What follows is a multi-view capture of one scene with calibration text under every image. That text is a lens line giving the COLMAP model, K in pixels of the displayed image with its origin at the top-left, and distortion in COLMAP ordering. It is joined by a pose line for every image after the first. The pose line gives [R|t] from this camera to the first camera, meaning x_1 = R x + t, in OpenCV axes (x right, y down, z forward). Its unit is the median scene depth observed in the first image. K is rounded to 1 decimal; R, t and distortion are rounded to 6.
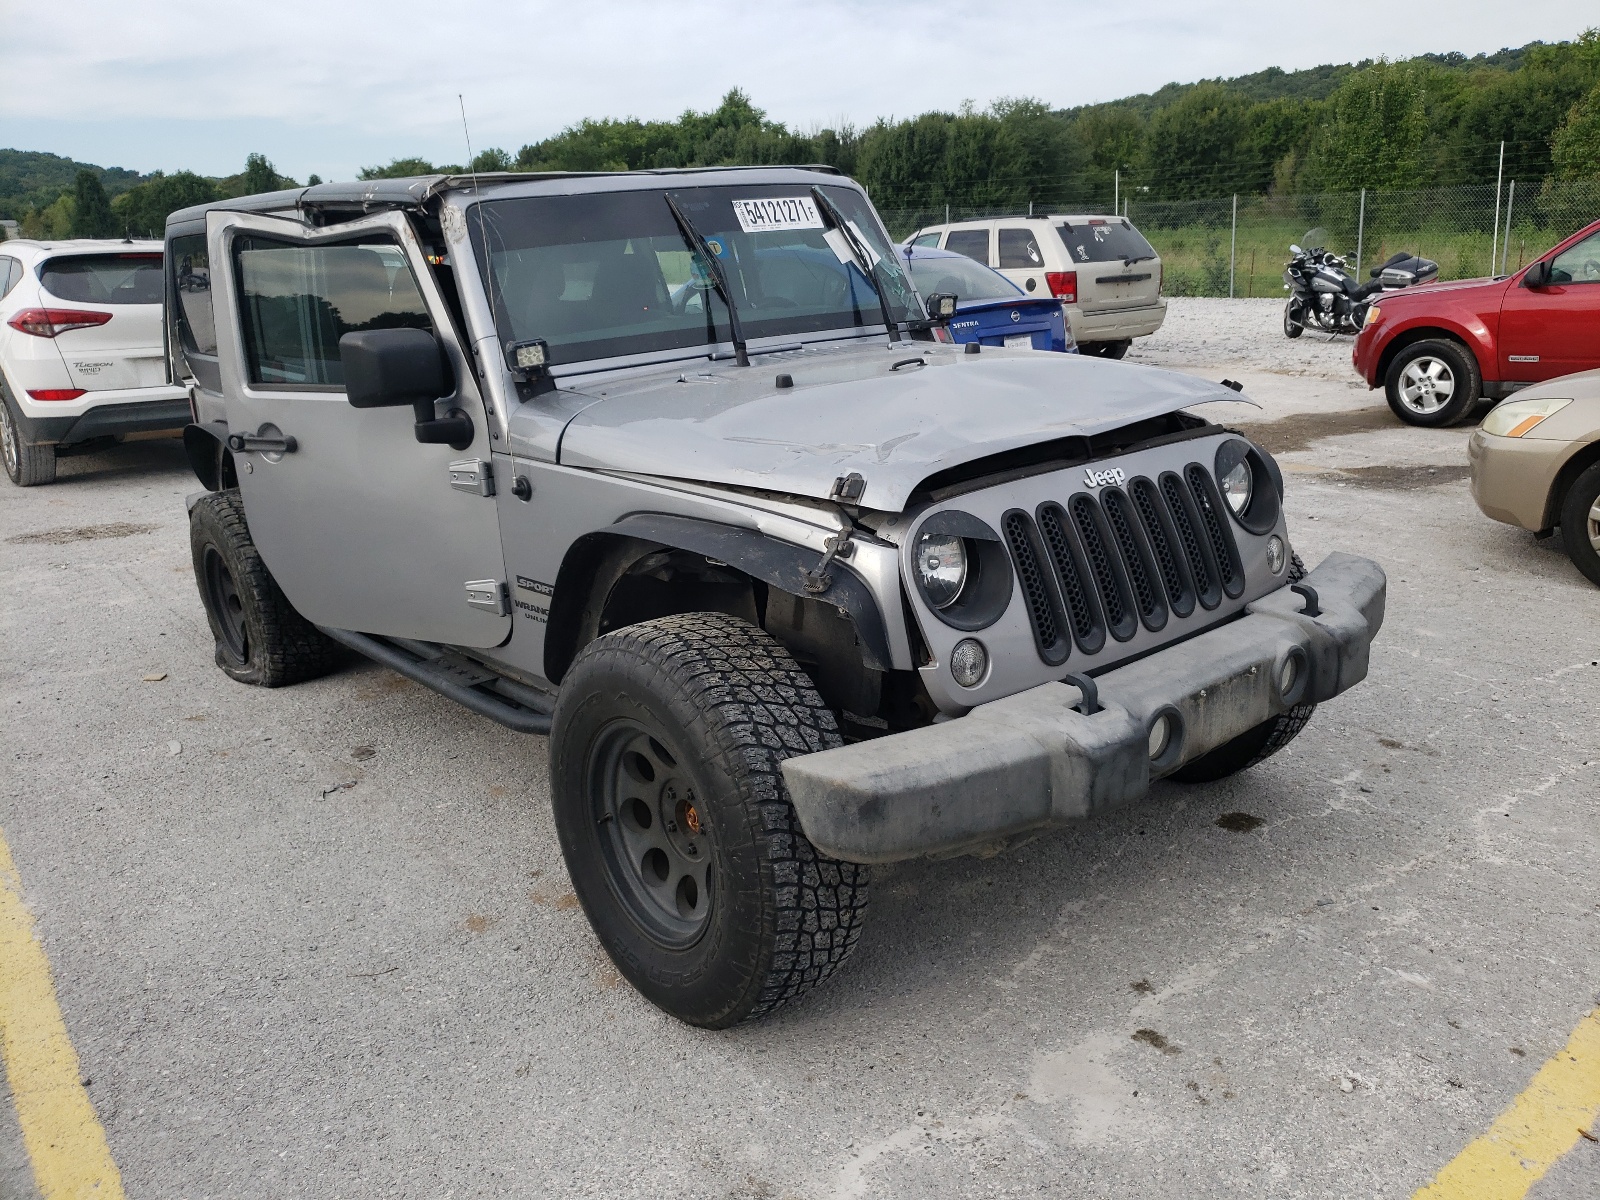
lens RADIAL K [[1296.0, 0, 844.1], [0, 1296.0, 608.2], [0, 0, 1]] dist [-0.001112, 0.053863]
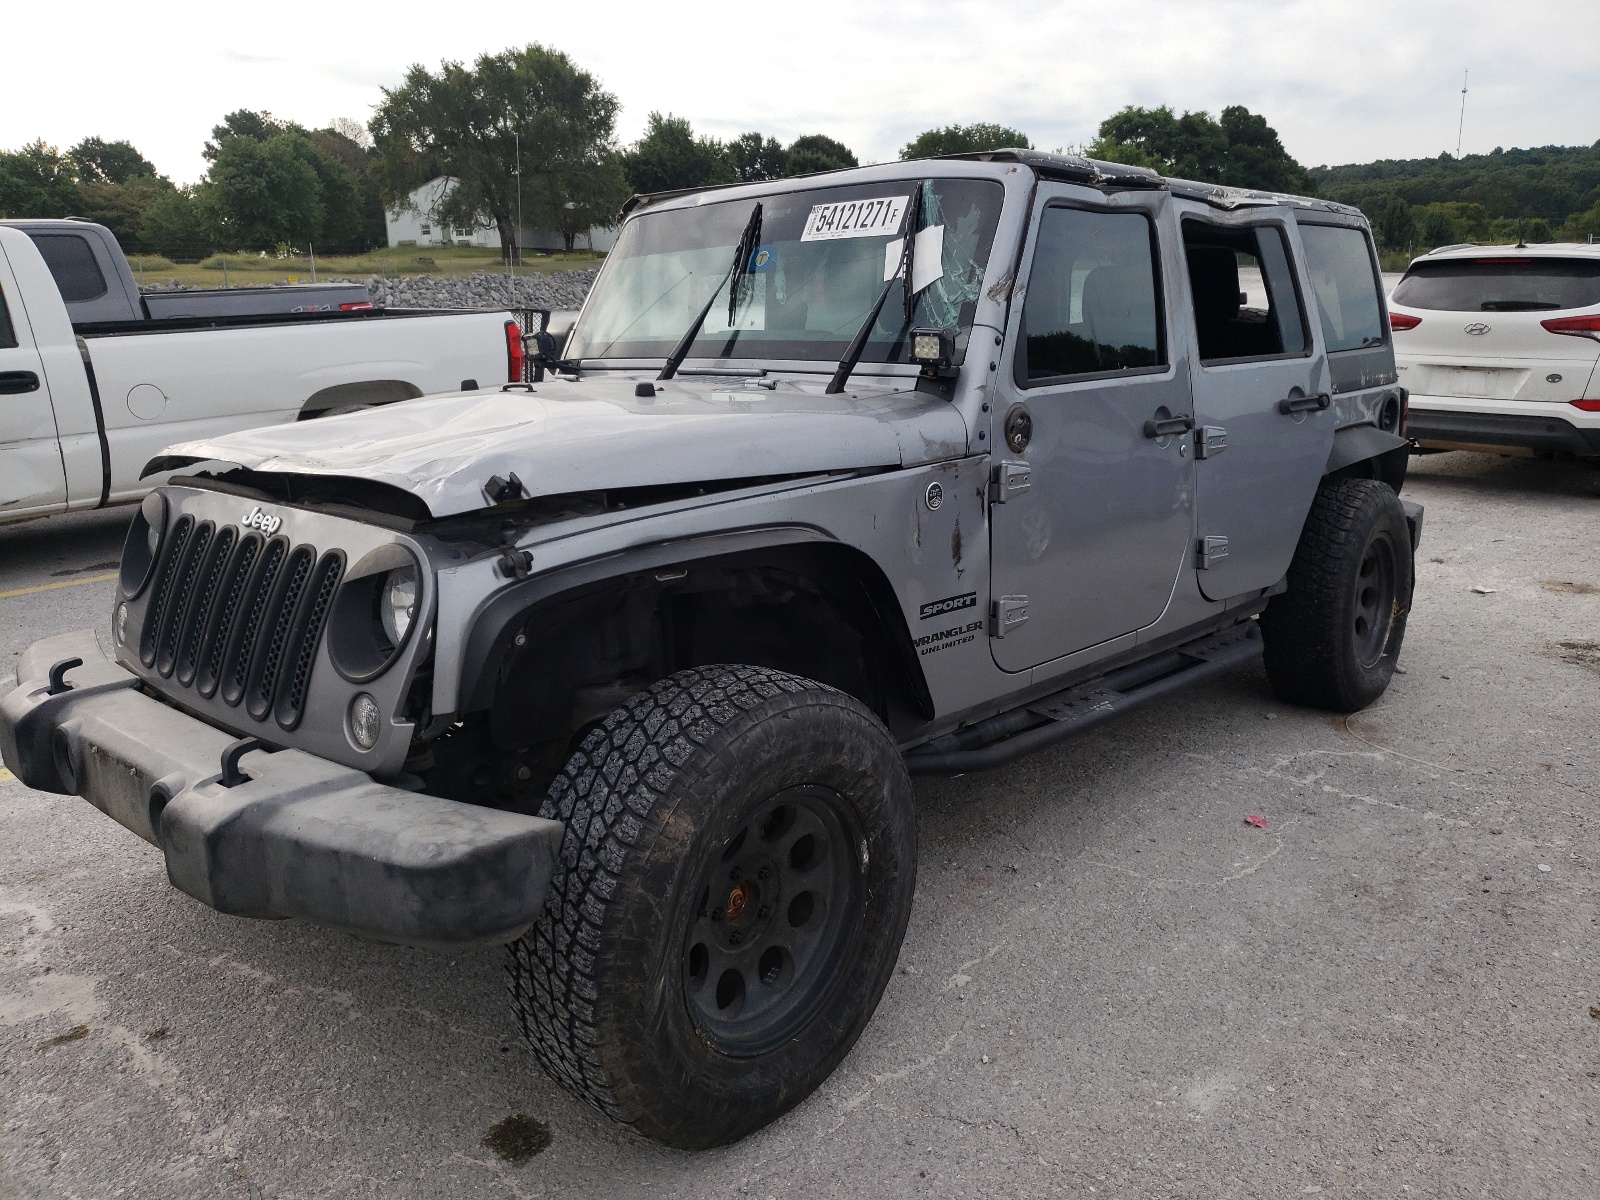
lens RADIAL K [[1296.0, 0, 844.1], [0, 1296.0, 608.2], [0, 0, 1]] dist [-0.001112, 0.053863]
pose [[0.097039, 0.267639, -0.958620, 0.834899], [-0.265744, 0.935166, 0.234190, -0.269808], [0.959147, 0.232022, 0.161871, 0.939157]]
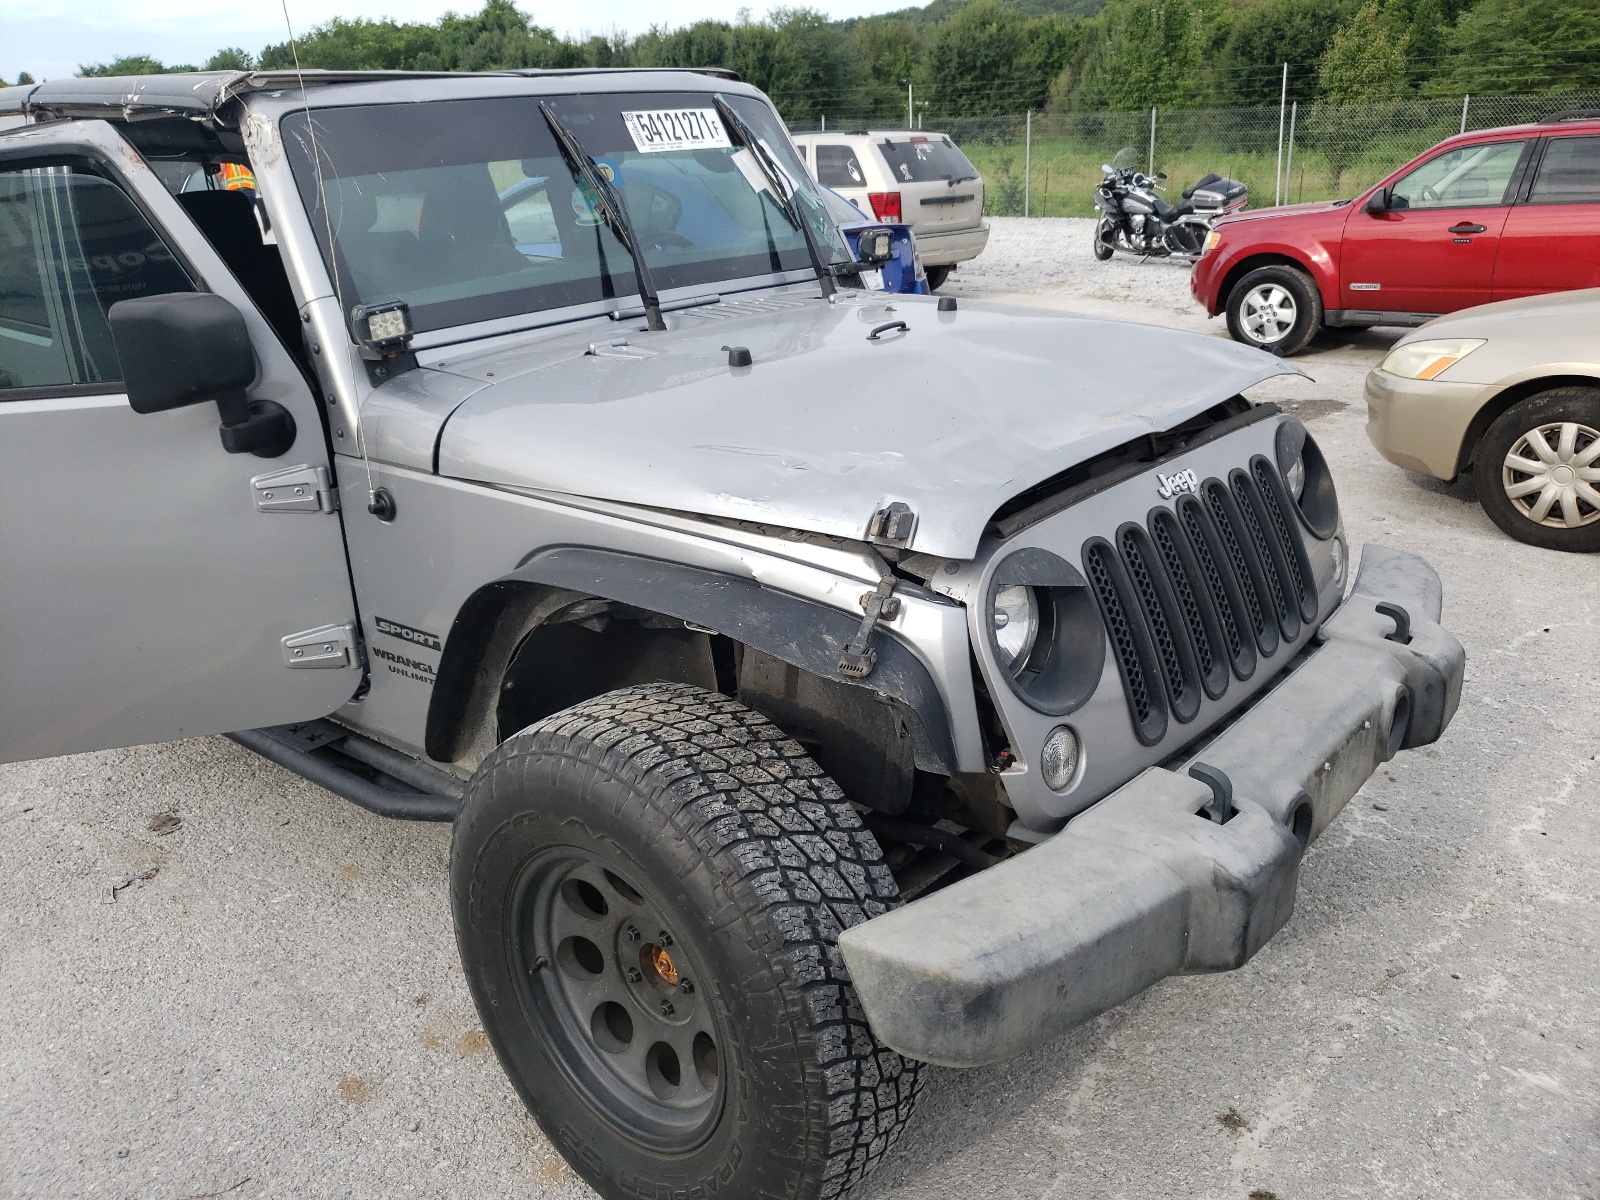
lens RADIAL K [[1276.9, 0, 800.0], [0, 1276.9, 600.0], [0, 0, 1]] dist [-0.031518, 0.091190]
pose [[0.989830, -0.039439, 0.136676, -0.096538], [0.031094, 0.997551, 0.062657, -0.064883], [-0.138812, -0.057770, 0.988632, 0.207486]]
